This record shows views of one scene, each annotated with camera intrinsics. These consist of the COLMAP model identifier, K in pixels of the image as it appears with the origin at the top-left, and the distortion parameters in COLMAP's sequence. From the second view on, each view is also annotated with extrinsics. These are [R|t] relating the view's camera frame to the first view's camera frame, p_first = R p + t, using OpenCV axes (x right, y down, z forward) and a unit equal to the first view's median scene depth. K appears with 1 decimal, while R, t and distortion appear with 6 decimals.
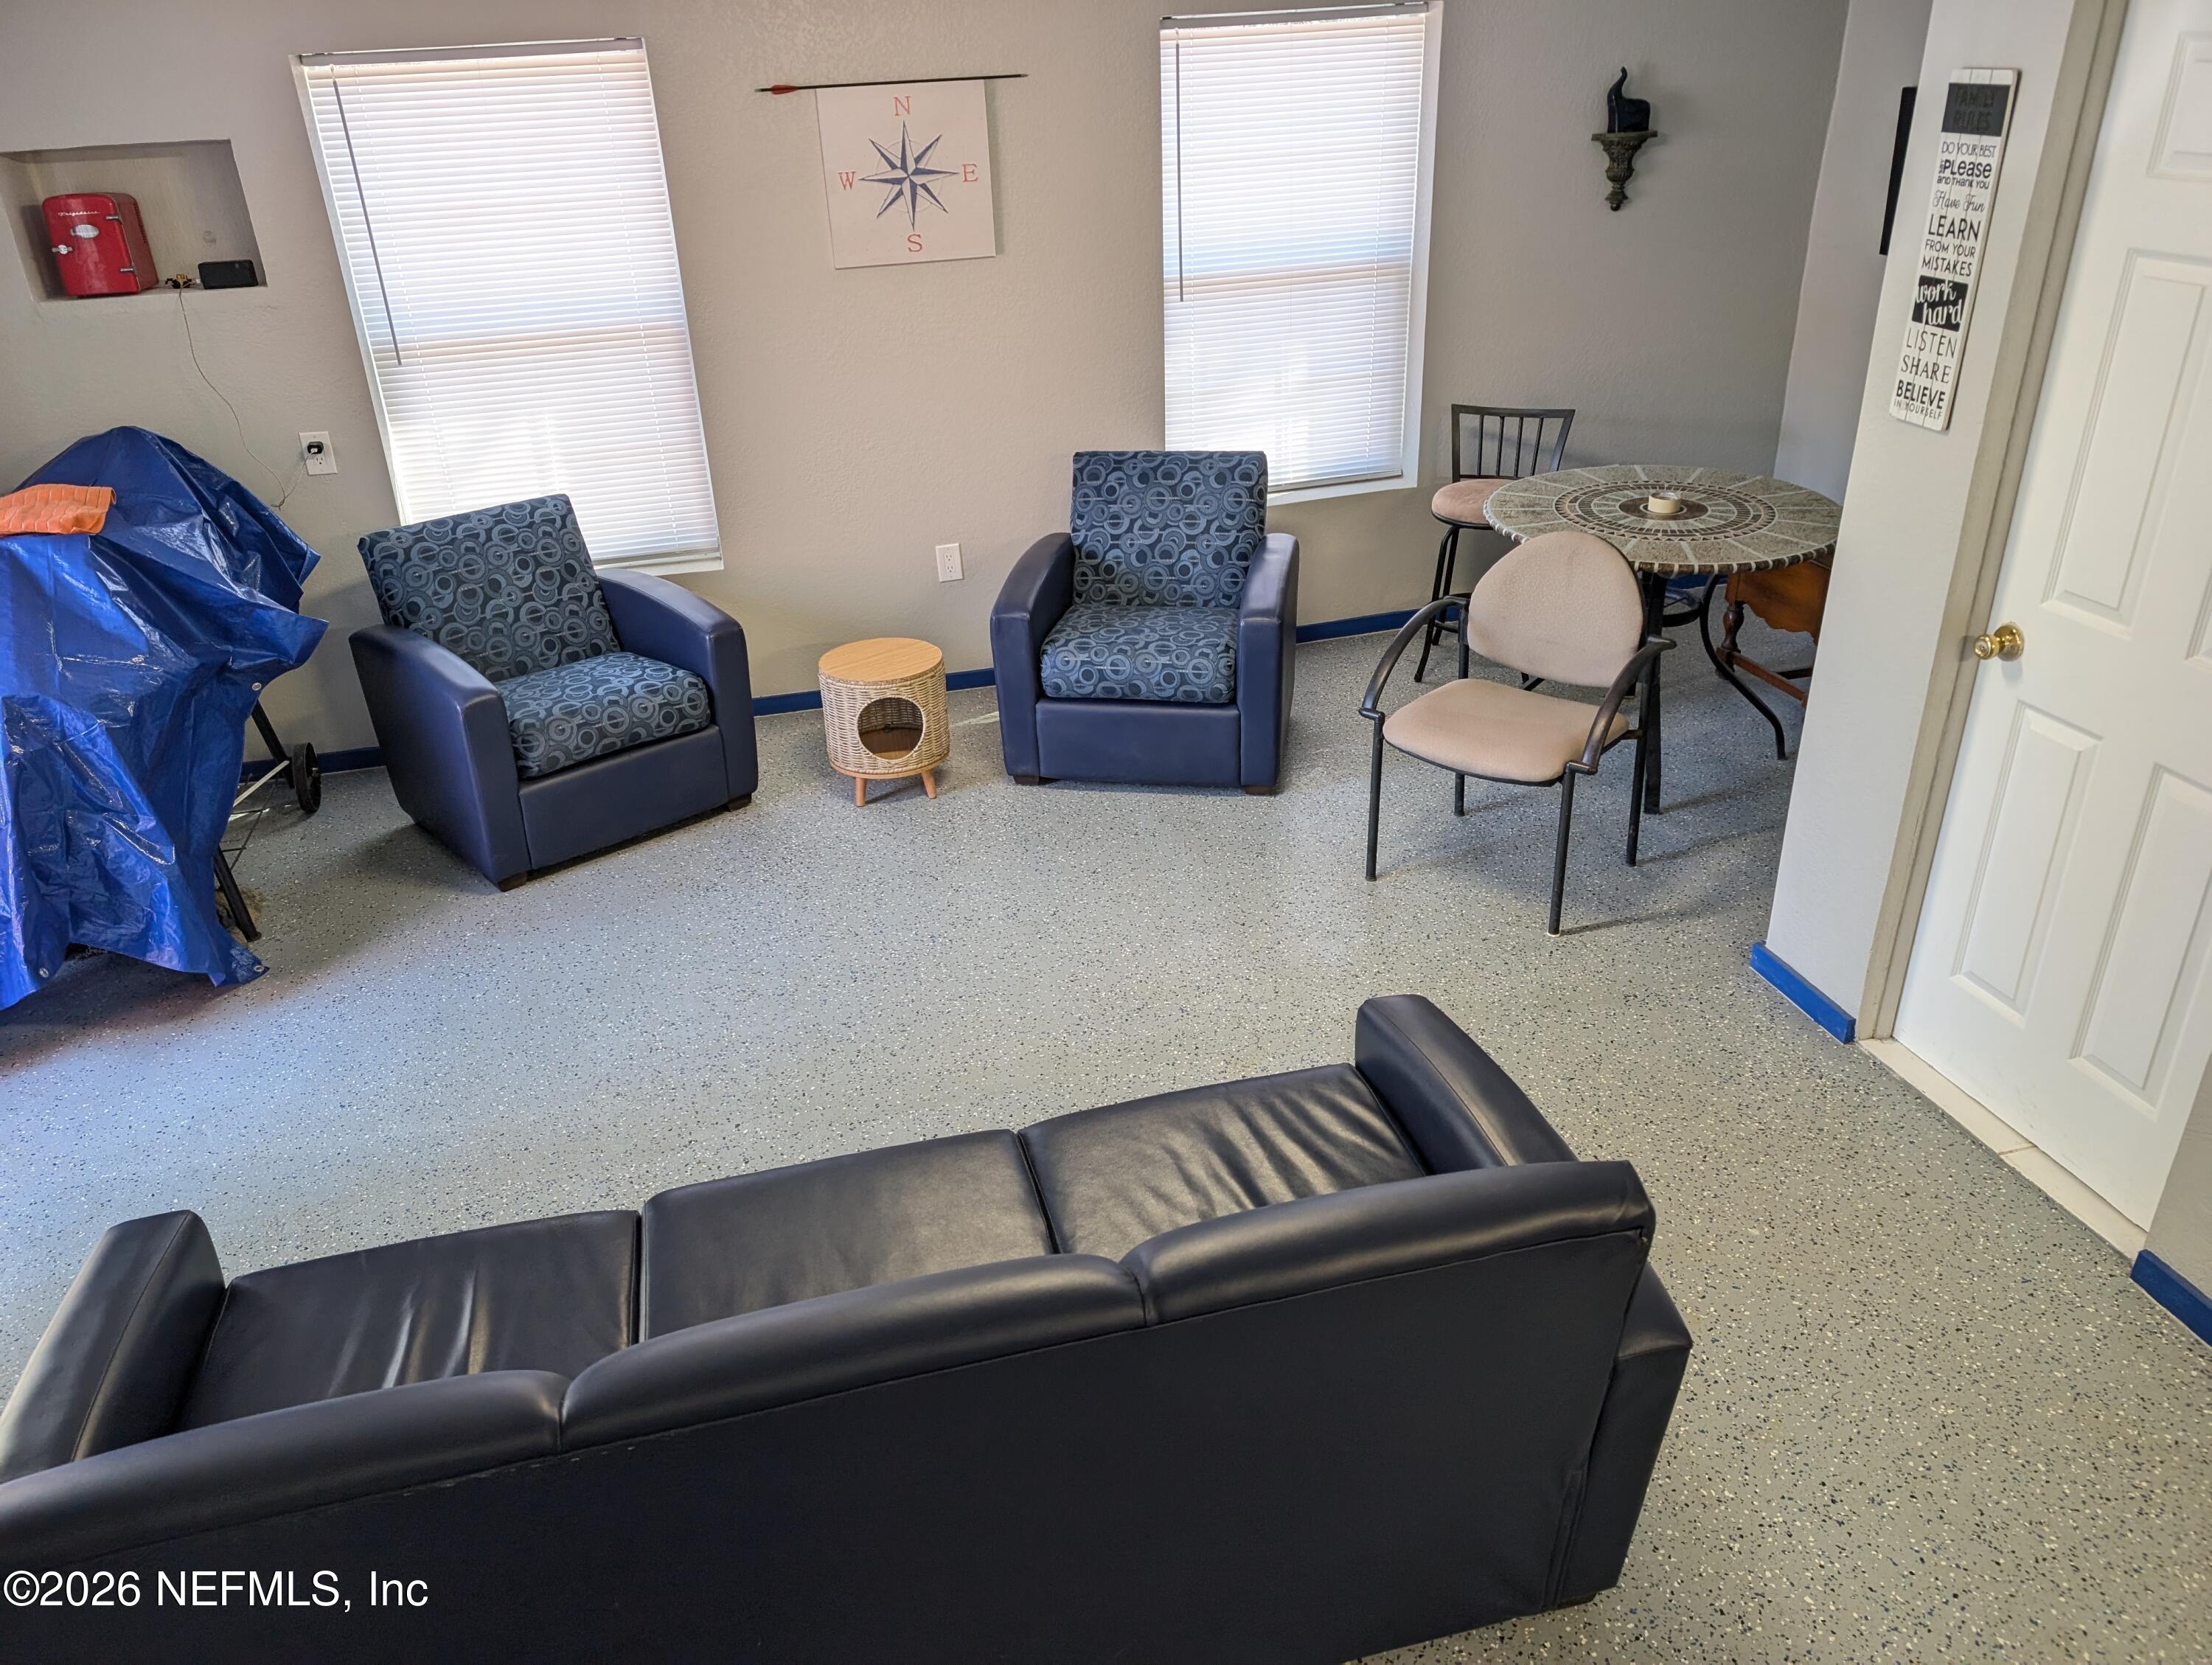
lens RADIAL K [[1579.8, 0, 1083.9], [0, 1579.8, 825.0], [0, 0, 1]] dist [0.036634, -0.032816]
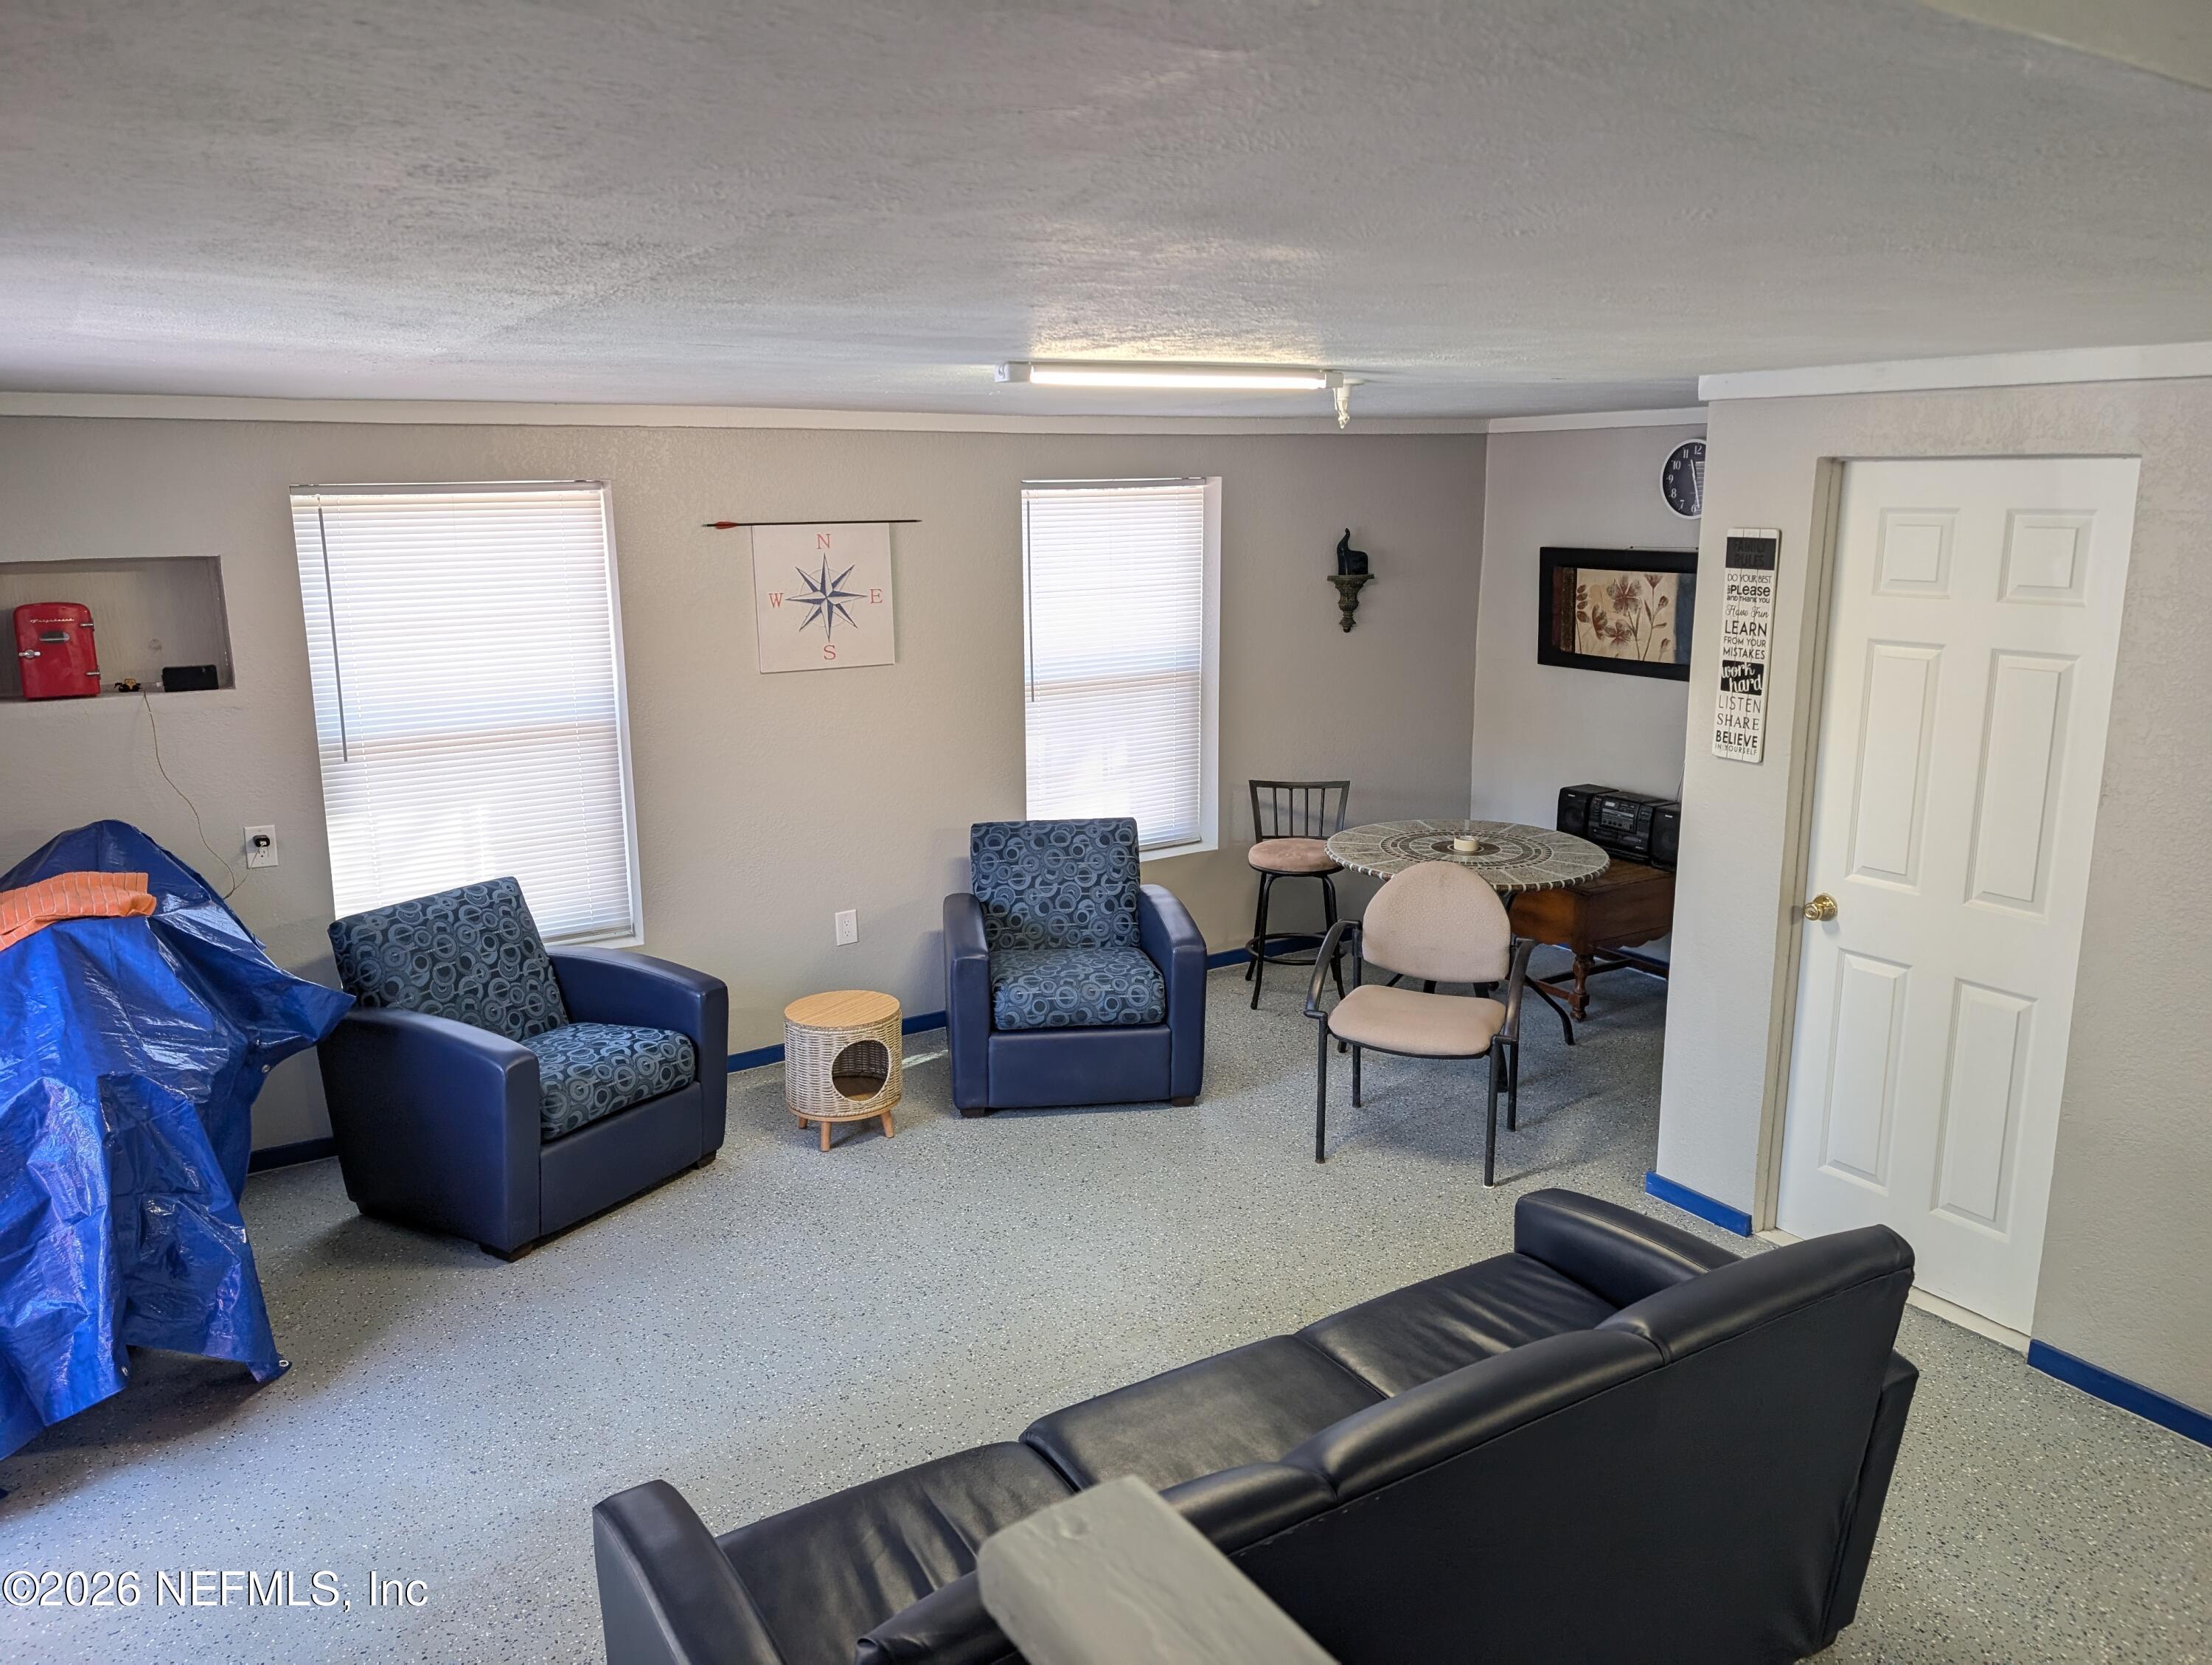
lens RADIAL K [[1579.8, 0, 1083.7], [0, 1579.8, 817.4], [0, 0, 1]] dist [0.036634, -0.032816]
pose [[0.954141, -0.029814, 0.297869, -0.310424], [0.107043, 0.963220, -0.246472, 0.057088], [-0.279565, 0.267054, 0.922240, -0.084118]]
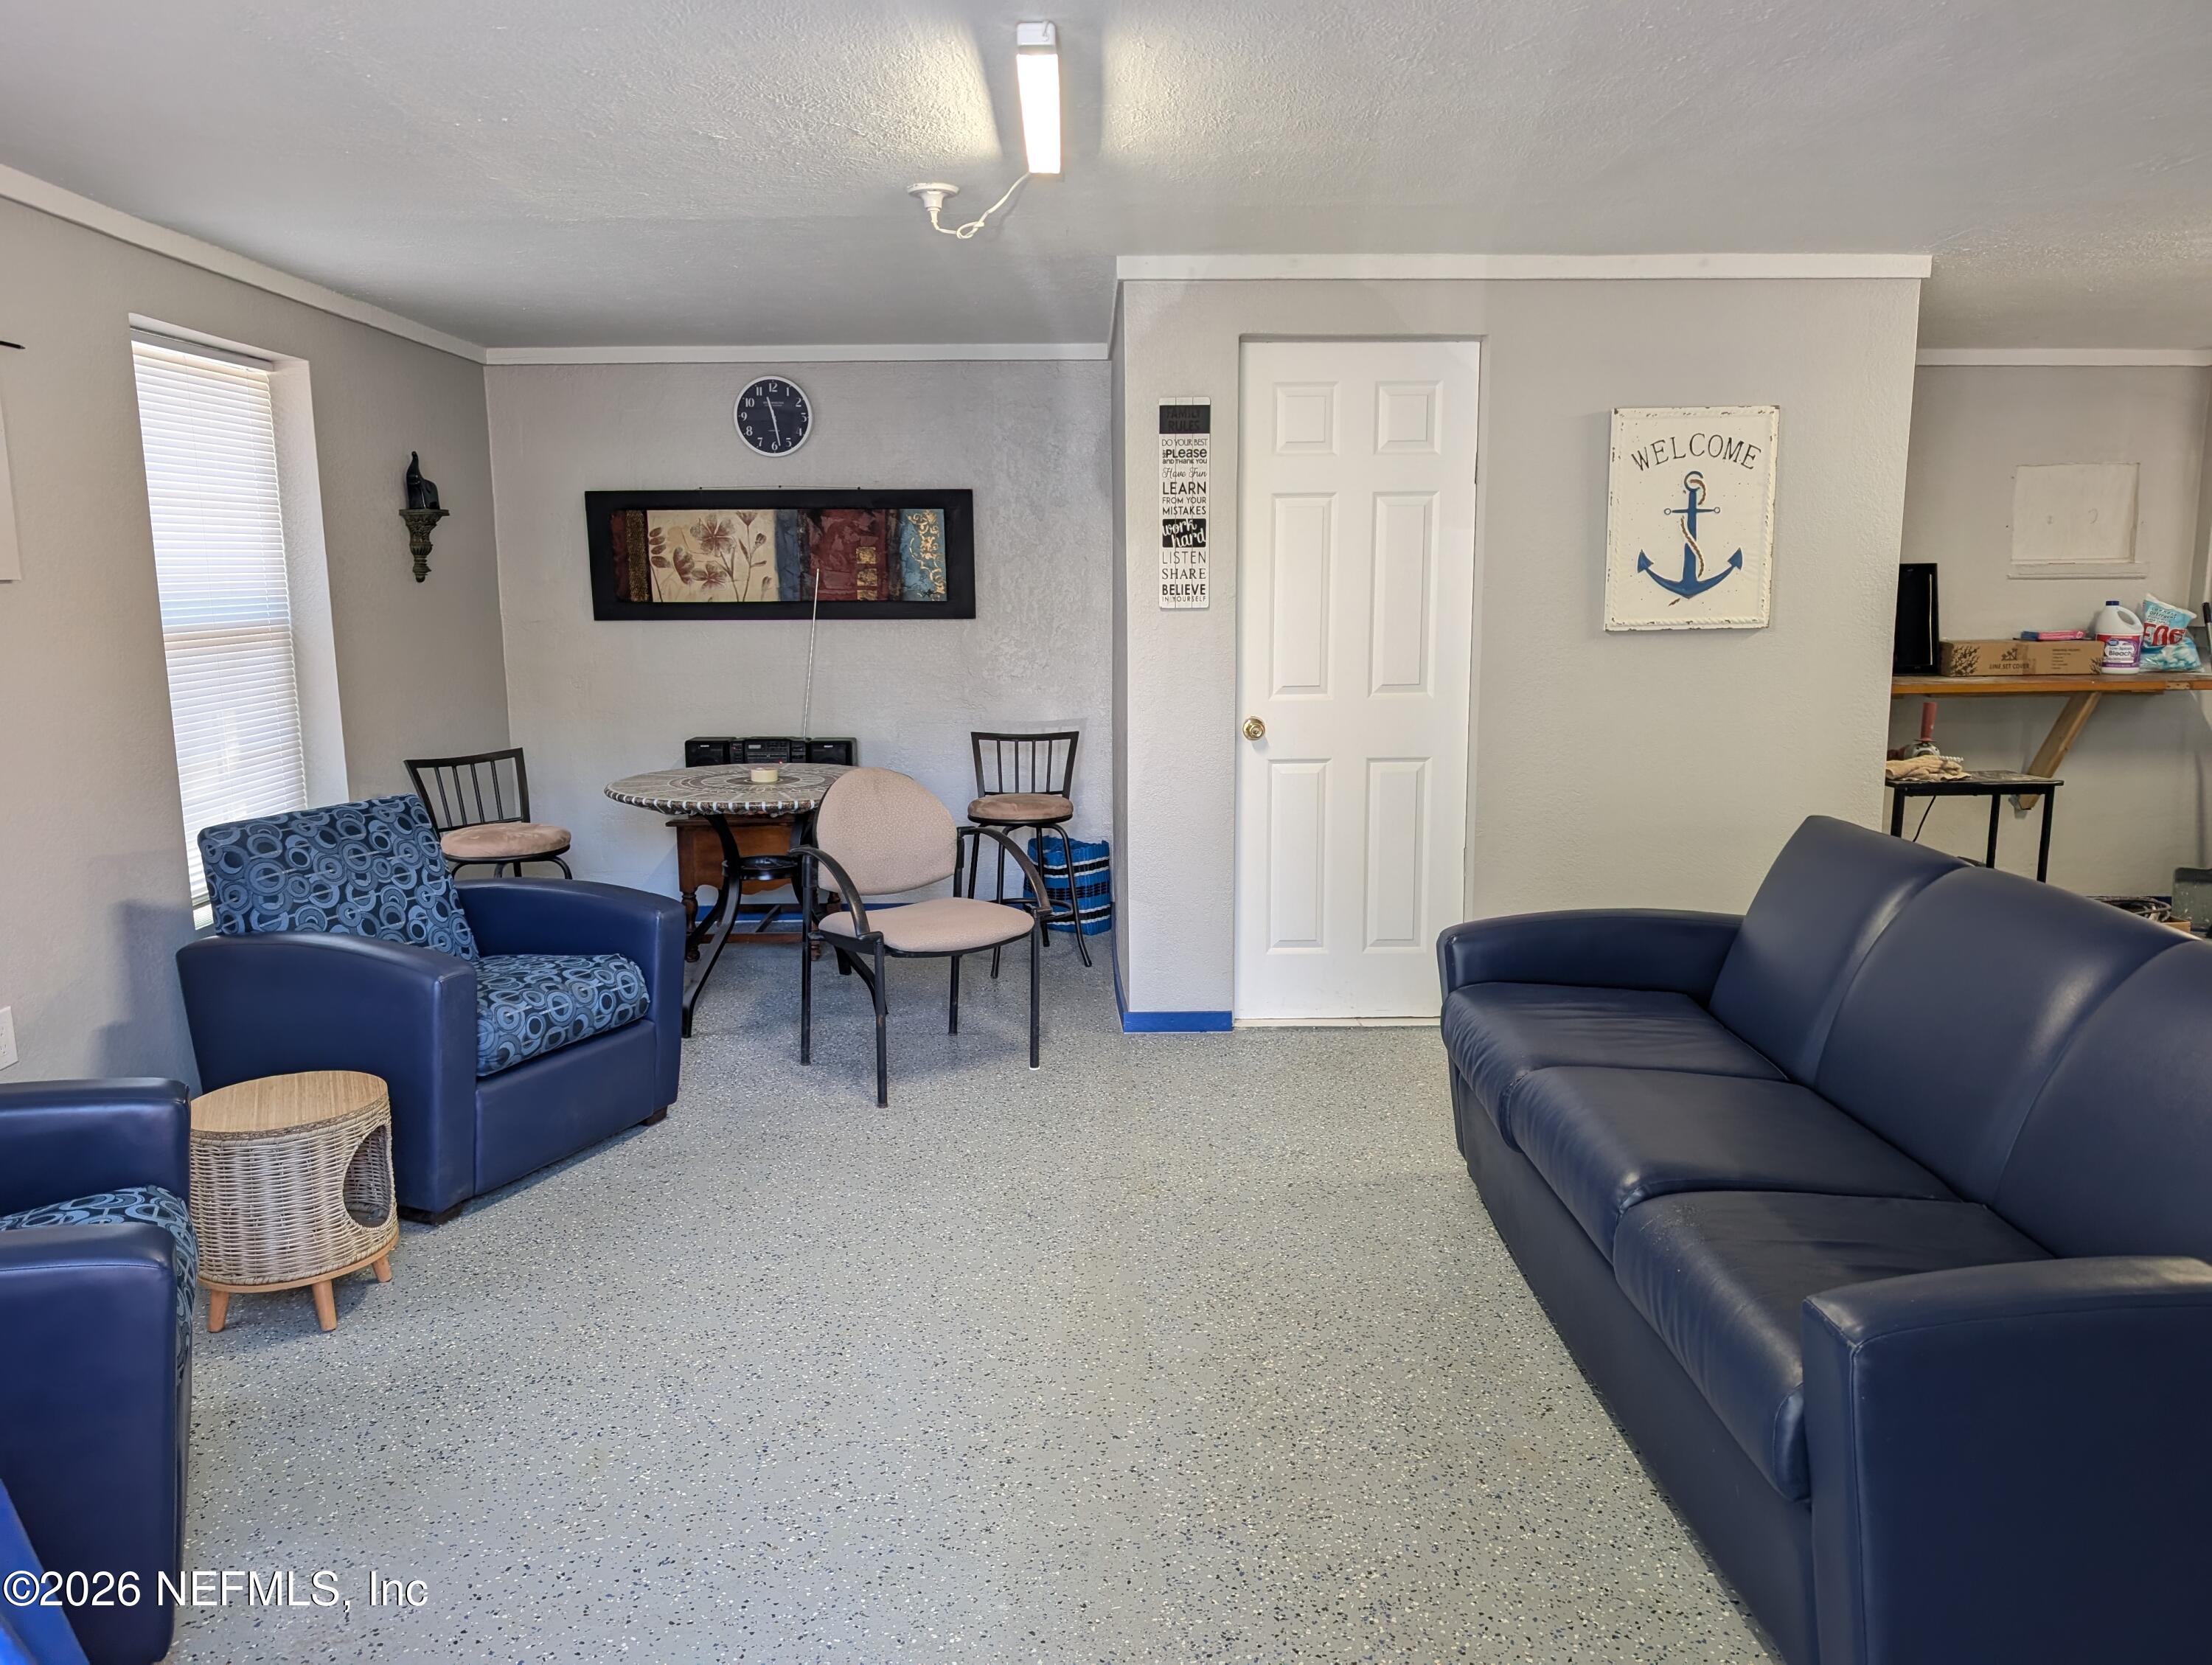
lens RADIAL K [[1579.8, 0, 1090.4], [0, 1579.8, 849.5], [0, 0, 1]] dist [0.036634, -0.032816]
pose [[0.240840, -0.127752, 0.962120, -0.719959], [0.436480, 0.899656, 0.010197, -0.063977], [-0.866880, 0.417491, 0.272434, 0.520737]]
